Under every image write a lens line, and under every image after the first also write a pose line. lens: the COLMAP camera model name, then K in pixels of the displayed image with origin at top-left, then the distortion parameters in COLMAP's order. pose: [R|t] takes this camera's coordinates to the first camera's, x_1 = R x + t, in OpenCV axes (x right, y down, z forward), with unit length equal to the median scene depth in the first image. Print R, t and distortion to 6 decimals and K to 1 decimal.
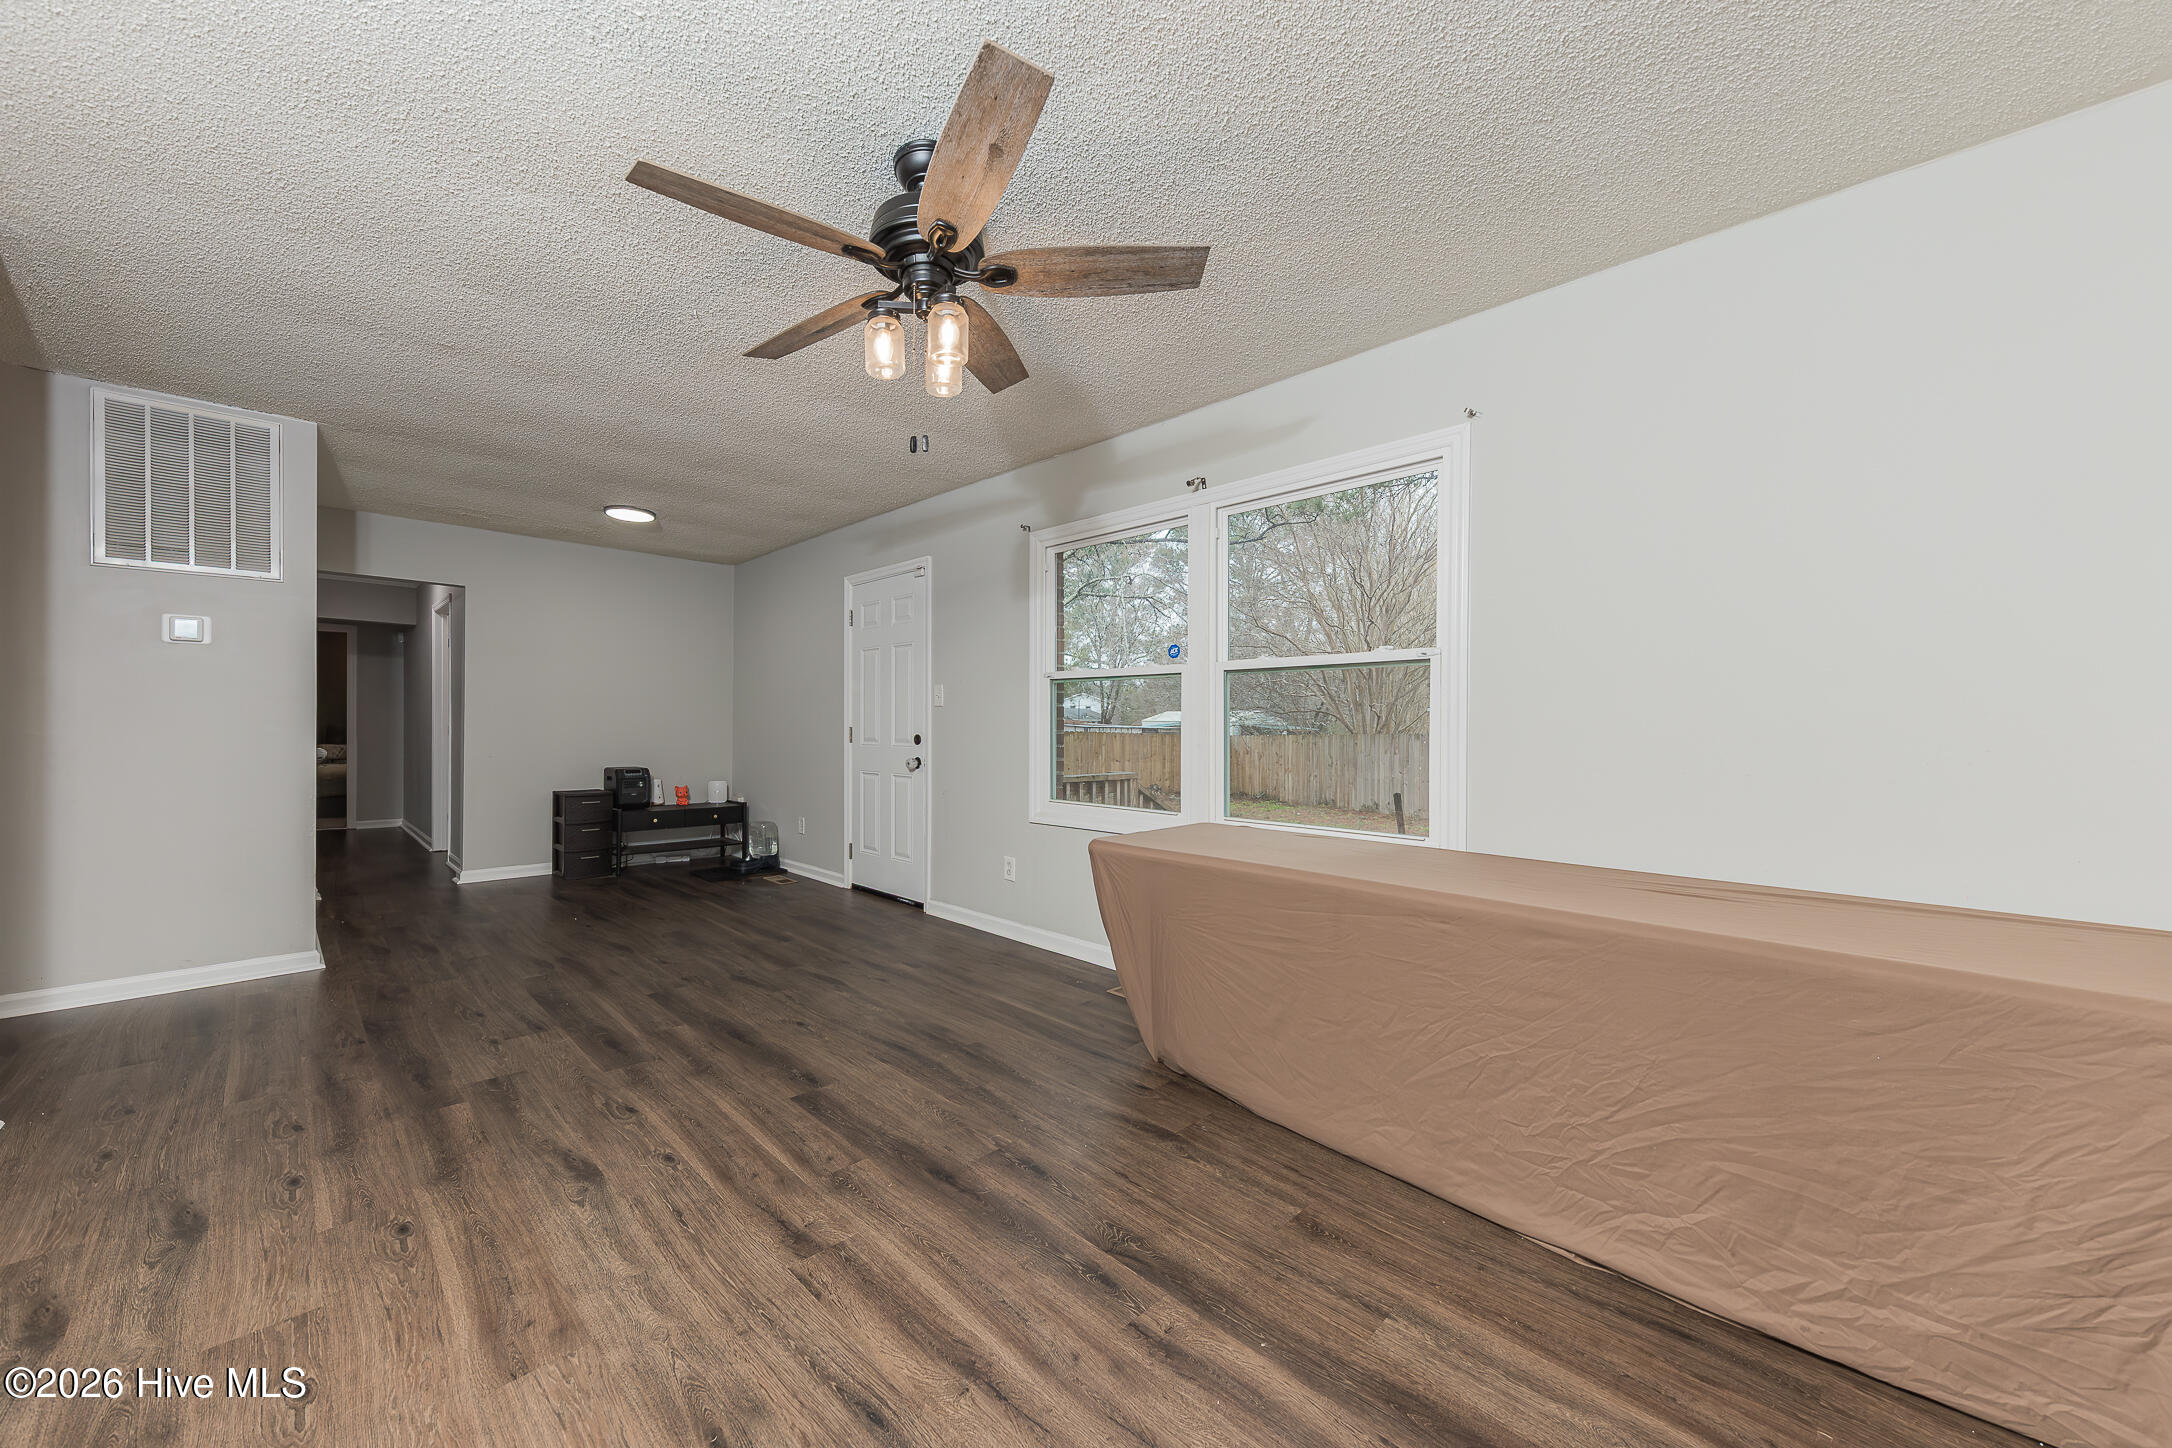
lens RADIAL K [[748.3, 0, 1078.5], [0, 748.3, 727.7], [0, 0, 1]] dist [0.005160, -0.000089]
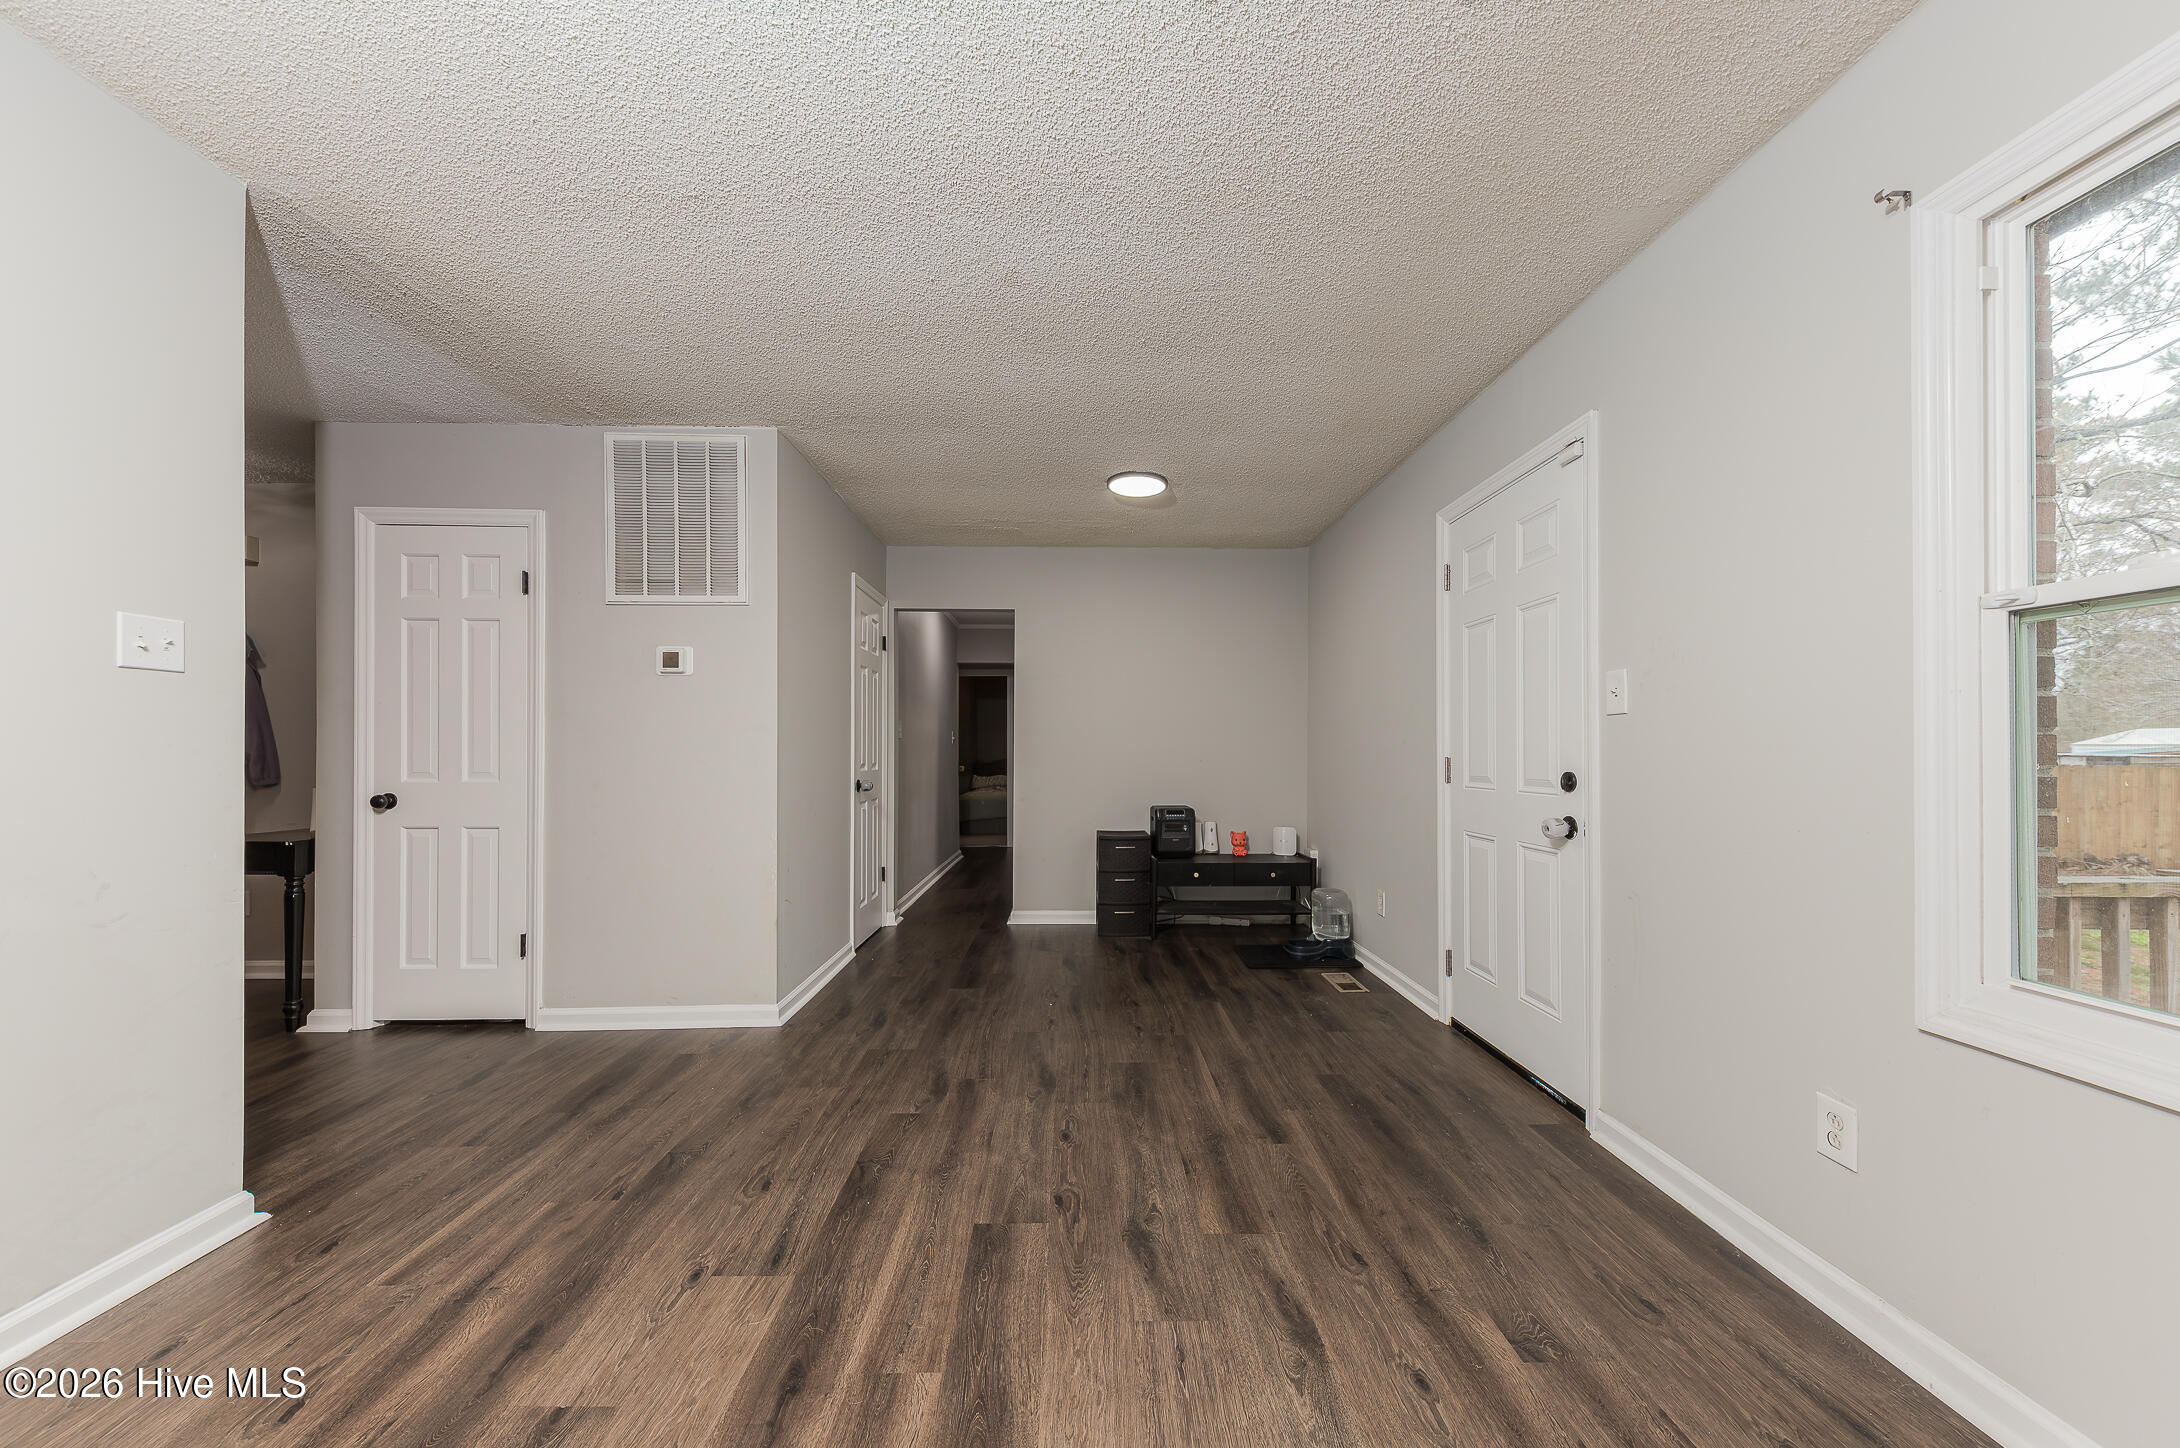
lens RADIAL K [[751.0, 0, 1076.1], [0, 751.0, 752.3], [0, 0, 1]] dist [0.005160, -0.000089]
pose [[0.663963, -0.008072, -0.747721, -0.057587], [0.002783, 0.999961, -0.008325, -0.001032], [0.747760, 0.003447, 0.663960, 0.434975]]
